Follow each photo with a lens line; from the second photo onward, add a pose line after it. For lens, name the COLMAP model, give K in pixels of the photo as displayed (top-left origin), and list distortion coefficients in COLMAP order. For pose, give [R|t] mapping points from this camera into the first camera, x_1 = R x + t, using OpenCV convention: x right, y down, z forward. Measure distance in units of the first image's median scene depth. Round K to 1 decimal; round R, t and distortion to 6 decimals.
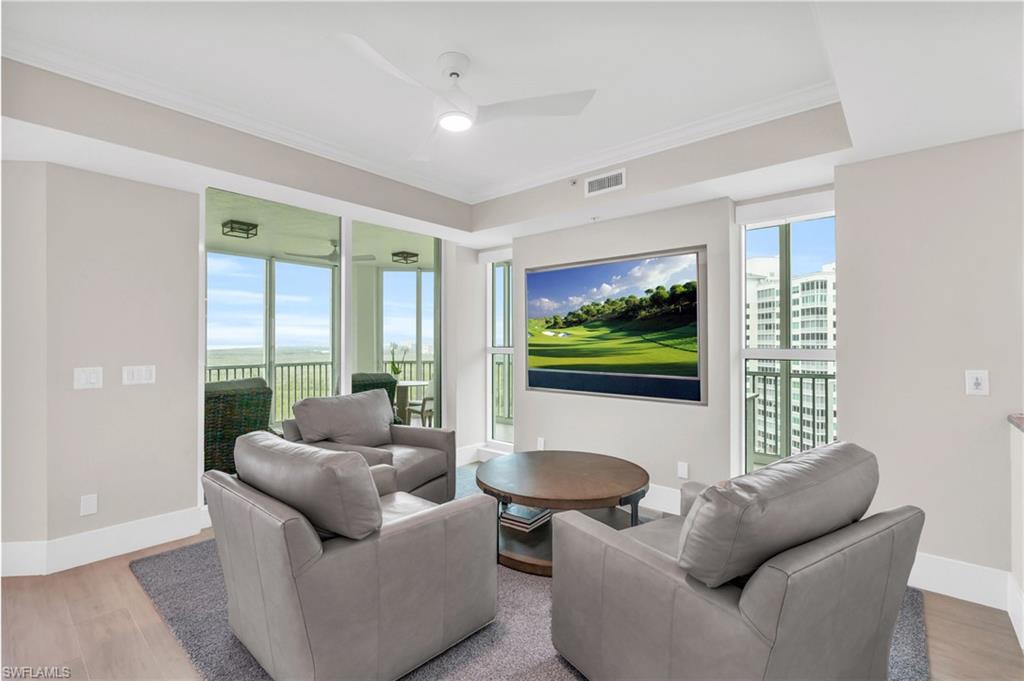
lens RADIAL K [[465.1, 0, 505.9], [0, 465.1, 339.3], [0, 0, 1]] dist [-0.000587, 0.000145]
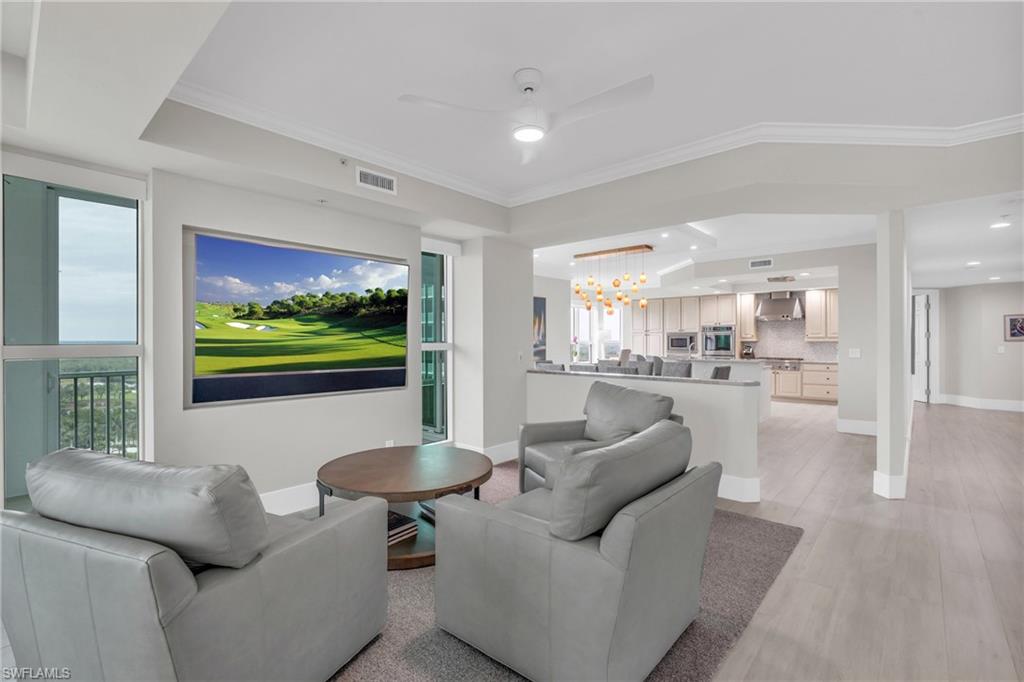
lens RADIAL K [[465.1, 0, 503.0], [0, 465.1, 350.4], [0, 0, 1]] dist [-0.000587, 0.000145]
pose [[0.035536, -0.015707, 0.999245, -0.715071], [-0.008252, 0.999838, 0.016010, 0.013410], [-0.999334, -0.008815, 0.035400, 0.615446]]
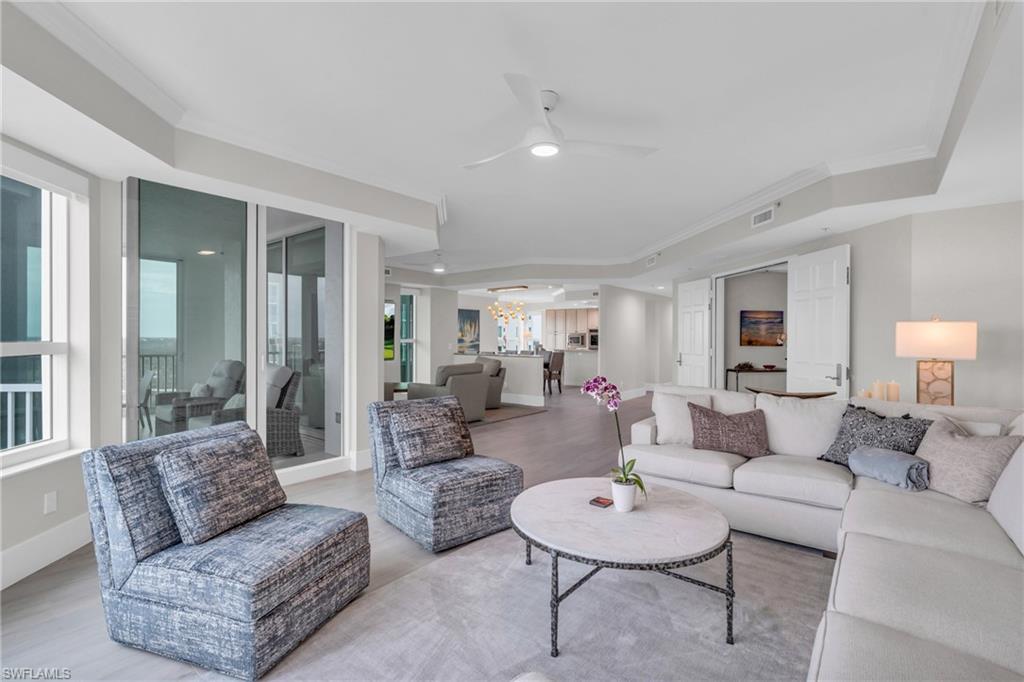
lens RADIAL K [[465.1, 0, 509.2], [0, 465.1, 342.0], [0, 0, 1]] dist [-0.000587, 0.000145]
pose [[-0.035496, -0.005537, 0.999354, -2.056301], [-0.016213, 0.999856, 0.004964, 0.009222], [-0.999238, -0.016026, -0.035580, 0.370537]]
